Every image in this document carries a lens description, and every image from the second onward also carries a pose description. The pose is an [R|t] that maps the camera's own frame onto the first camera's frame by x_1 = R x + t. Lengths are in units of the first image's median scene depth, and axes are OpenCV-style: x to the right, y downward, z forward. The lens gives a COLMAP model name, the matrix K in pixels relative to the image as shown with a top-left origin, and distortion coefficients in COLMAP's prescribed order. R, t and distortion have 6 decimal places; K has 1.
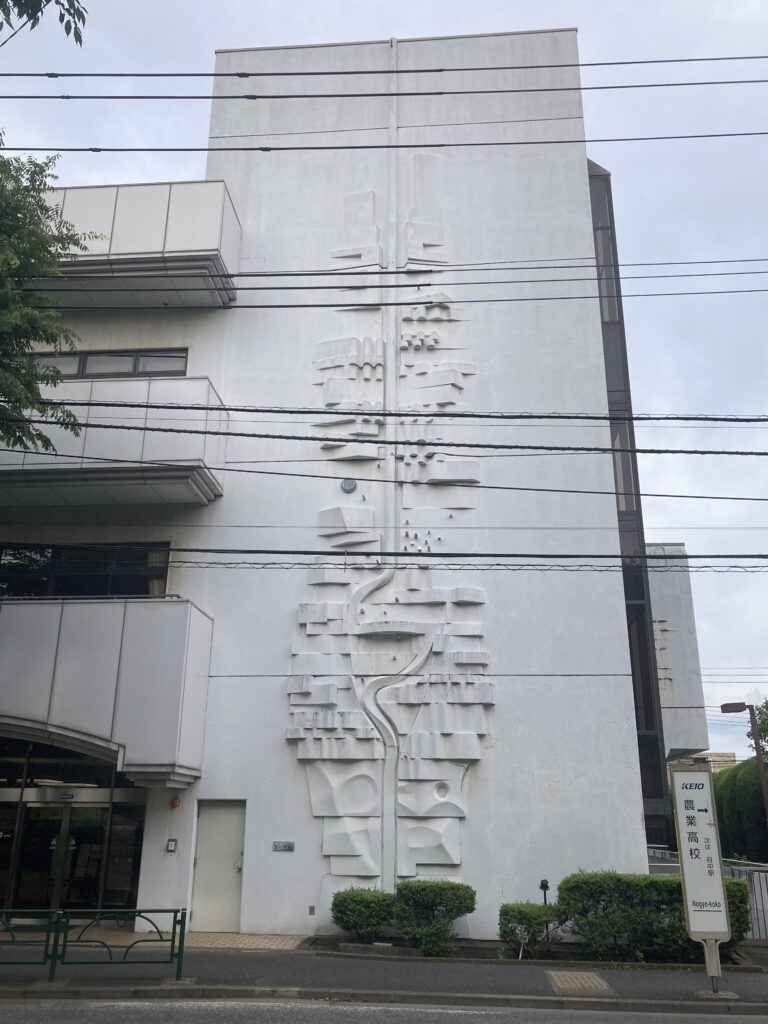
lens RADIAL K [[851.4, 0, 384.0], [0, 851.4, 512.0], [0, 0, 1]] dist [-0.069078, -0.000889]
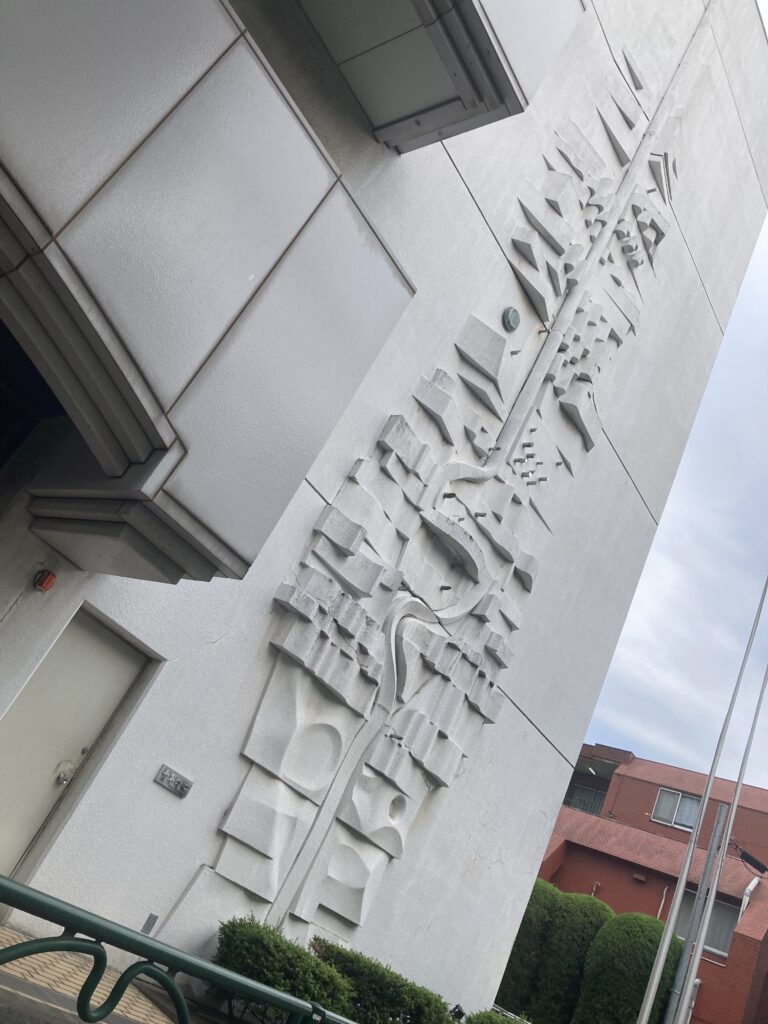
lens RADIAL K [[837.8, 0, 384.0], [0, 837.8, 512.0], [0, 0, 1]] dist [0.002945, -0.001220]
pose [[0.472787, 0.600146, 0.645211, -0.459612], [-0.657348, 0.727835, -0.195319, 0.291700], [-0.586827, -0.331784, 0.738616, 0.607787]]
